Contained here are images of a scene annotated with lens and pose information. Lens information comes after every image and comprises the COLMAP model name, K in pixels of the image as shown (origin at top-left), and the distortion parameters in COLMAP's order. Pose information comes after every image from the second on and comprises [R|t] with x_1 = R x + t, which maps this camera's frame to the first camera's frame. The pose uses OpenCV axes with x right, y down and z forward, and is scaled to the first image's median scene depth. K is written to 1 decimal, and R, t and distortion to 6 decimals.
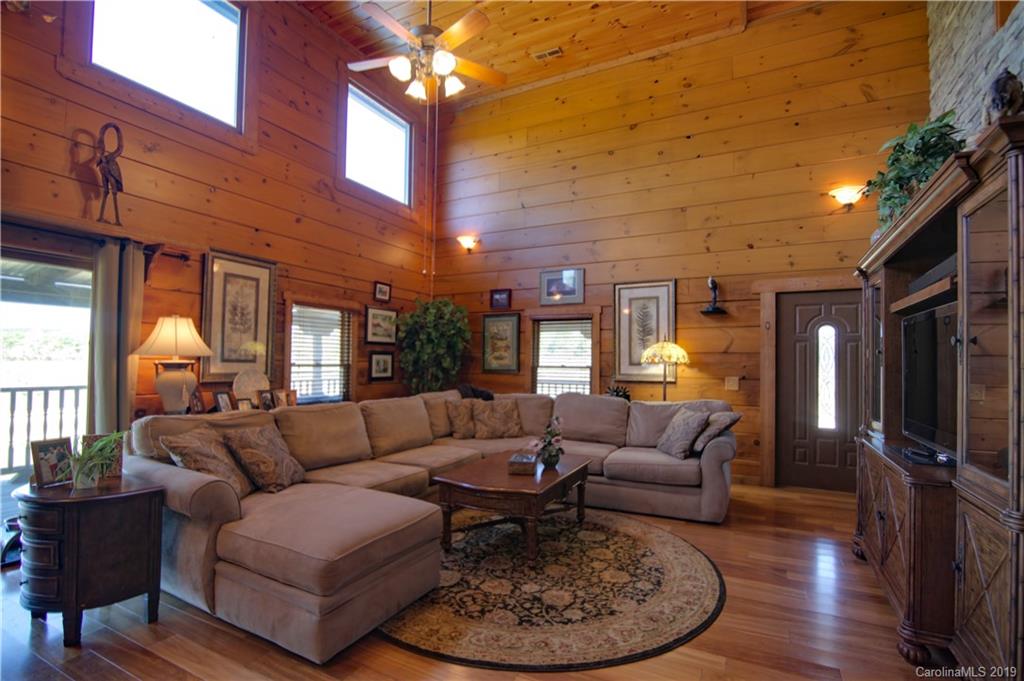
lens RADIAL K [[483.2, 0, 510.4], [0, 483.2, 351.3], [0, 0, 1]] dist [-0.016565, -0.000207]
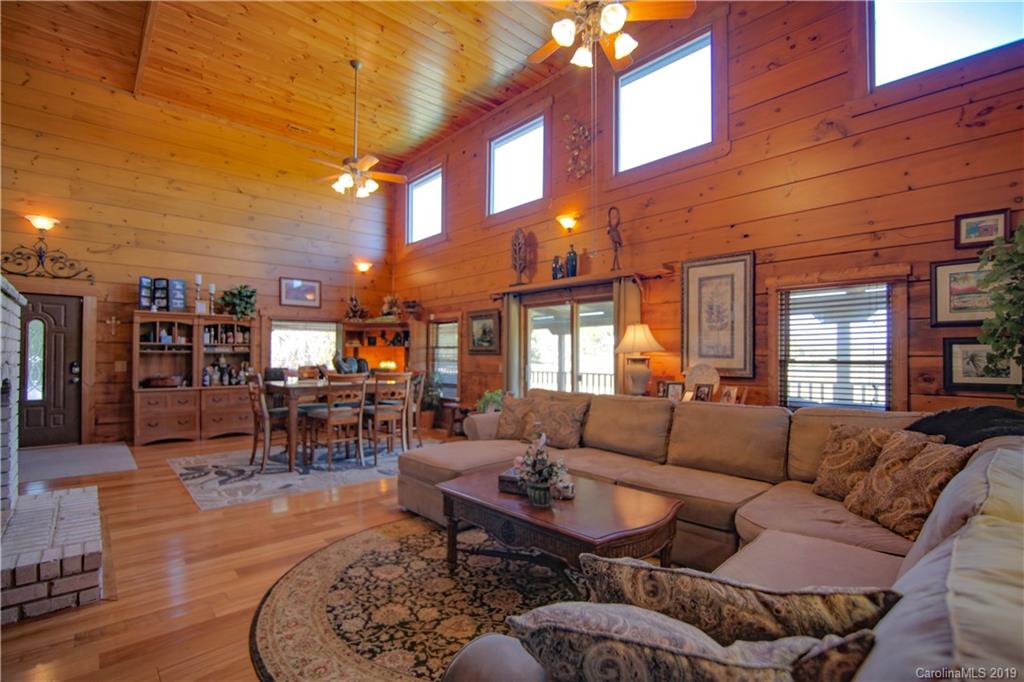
lens RADIAL K [[472.5, 0, 510.1], [0, 472.5, 353.0], [0, 0, 1]] dist [-0.022841, 0.000236]
pose [[-0.353623, -0.018755, -0.935200, 0.492937], [0.013833, 0.999585, -0.025277, 0.027942], [0.935286, -0.021875, -0.353217, 0.813943]]
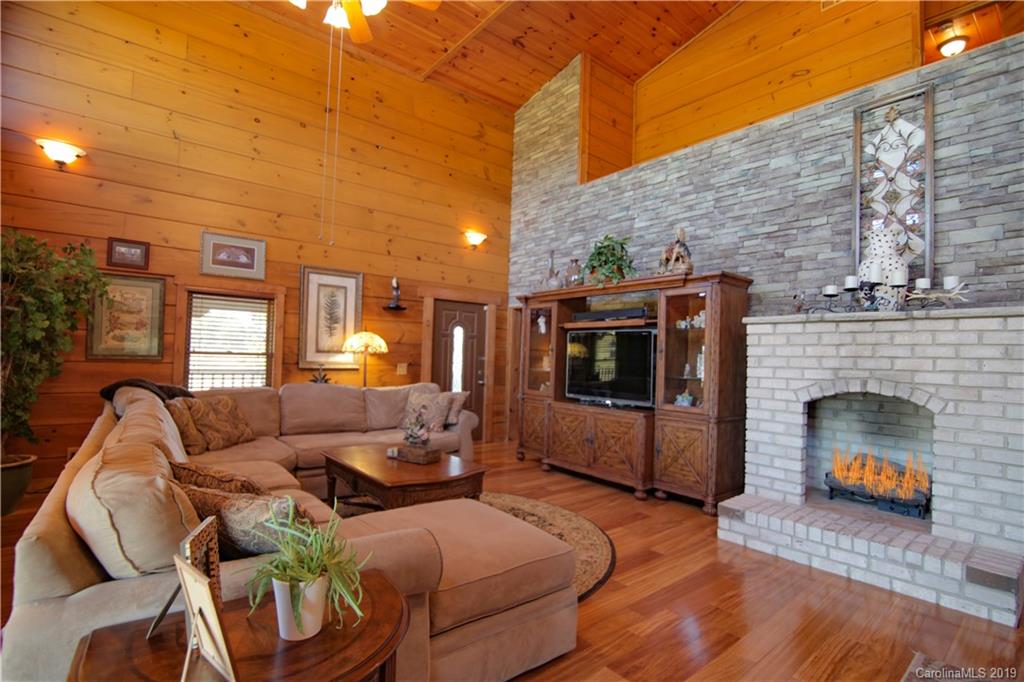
lens RADIAL K [[478.1, 0, 512.8], [0, 478.1, 348.9], [0, 0, 1]] dist [-0.024691, -0.000474]
pose [[0.398152, 0.016813, 0.917166, -0.533553], [-0.047698, 0.998859, 0.002396, 0.000367], [-0.916079, -0.044701, 0.398499, 0.278793]]
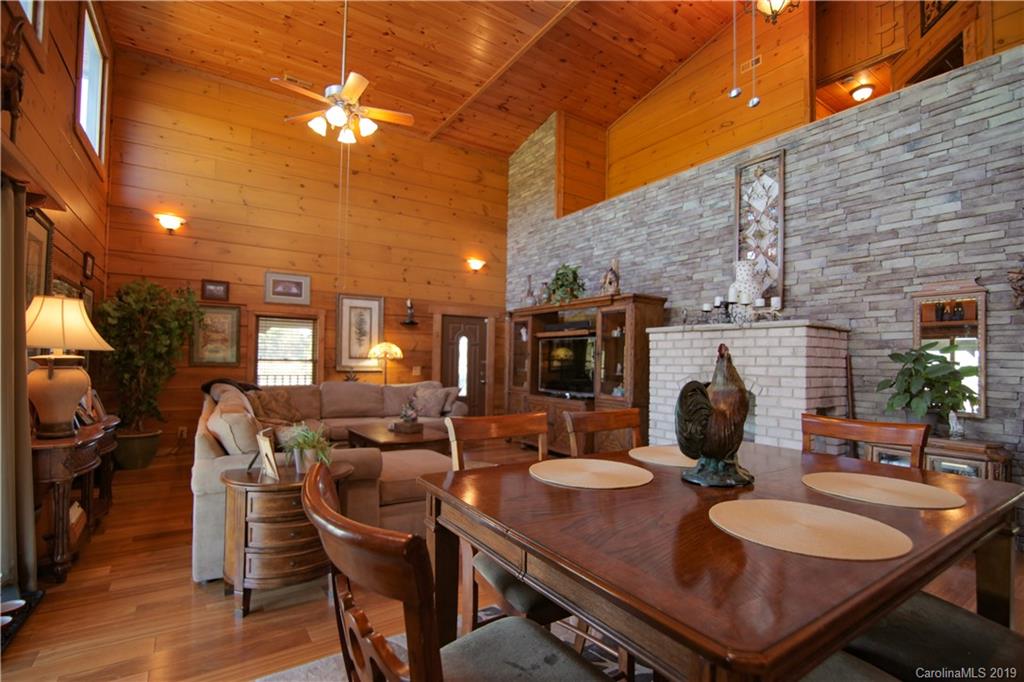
lens RADIAL K [[478.1, 0, 512.8], [0, 478.1, 348.9], [0, 0, 1]] dist [-0.024691, -0.000474]
pose [[0.485559, 0.018693, 0.874004, -0.719307], [-0.032457, 0.999468, -0.003345, -0.008236], [-0.873601, -0.026744, 0.485907, 0.007948]]
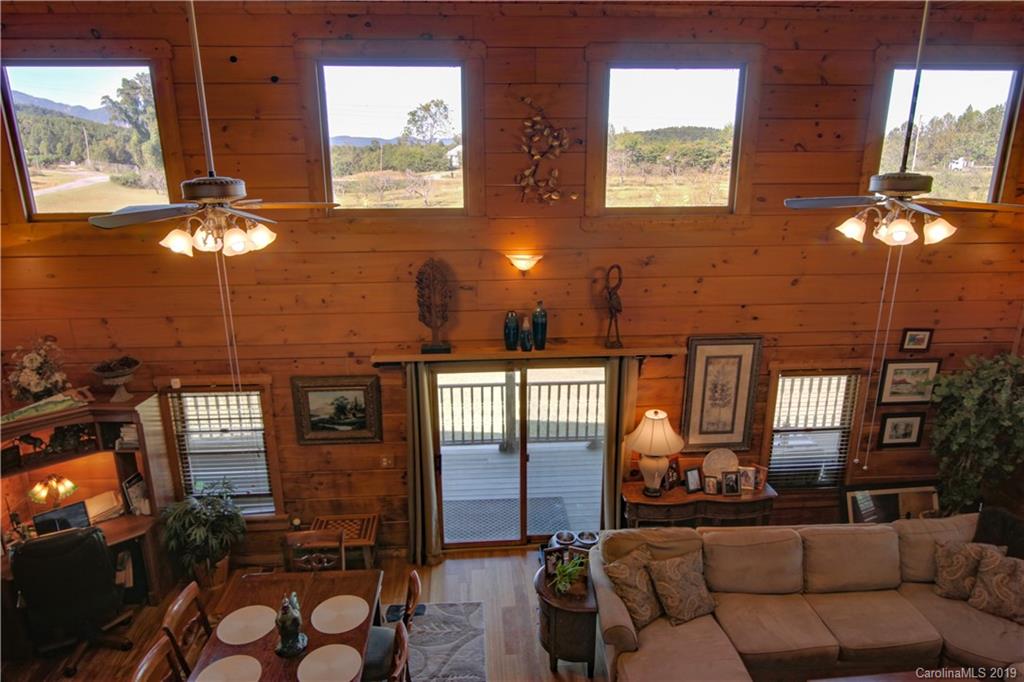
lens RADIAL K [[647.3, 0, 510.8], [0, 647.3, 351.2], [0, 0, 1]] dist [-0.006059, -0.000739]
pose [[0.516346, 0.229021, -0.825188, 0.293826], [0.032038, 0.957737, 0.285855, -0.497513], [0.855780, -0.174037, 0.487187, -0.047477]]
